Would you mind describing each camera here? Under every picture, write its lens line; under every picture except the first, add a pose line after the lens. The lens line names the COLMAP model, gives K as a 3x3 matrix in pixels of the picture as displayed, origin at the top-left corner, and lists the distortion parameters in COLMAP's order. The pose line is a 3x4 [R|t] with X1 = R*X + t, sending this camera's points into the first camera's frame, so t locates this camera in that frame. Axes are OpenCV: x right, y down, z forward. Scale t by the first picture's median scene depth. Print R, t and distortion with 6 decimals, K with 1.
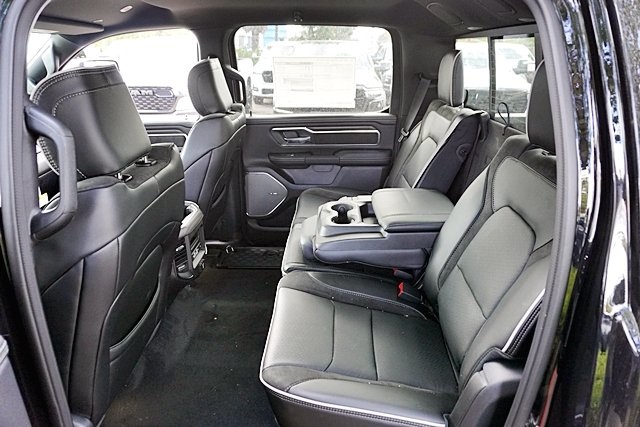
lens RADIAL K [[429.9, 0, 320.0], [0, 429.9, 213.5], [0, 0, 1]] dist [-0.055914, 0.047213]
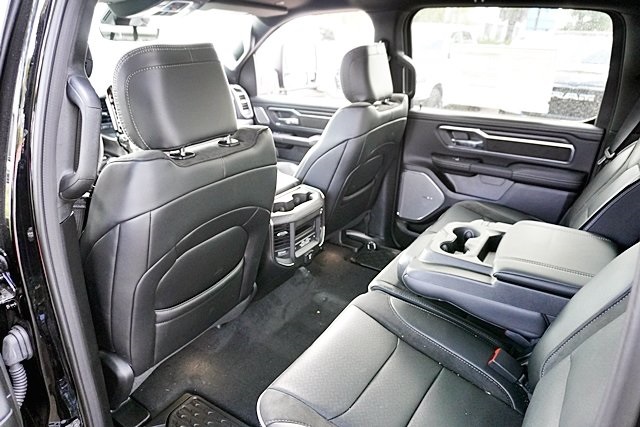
lens RADIAL K [[429.9, 0, 320.0], [0, 429.9, 213.5], [0, 0, 1]] dist [-0.055914, 0.047213]
pose [[0.855424, 0.216467, -0.470522, 0.146841], [-0.205489, 0.975757, 0.075318, -0.041169], [0.475419, 0.032258, 0.879168, 0.121078]]
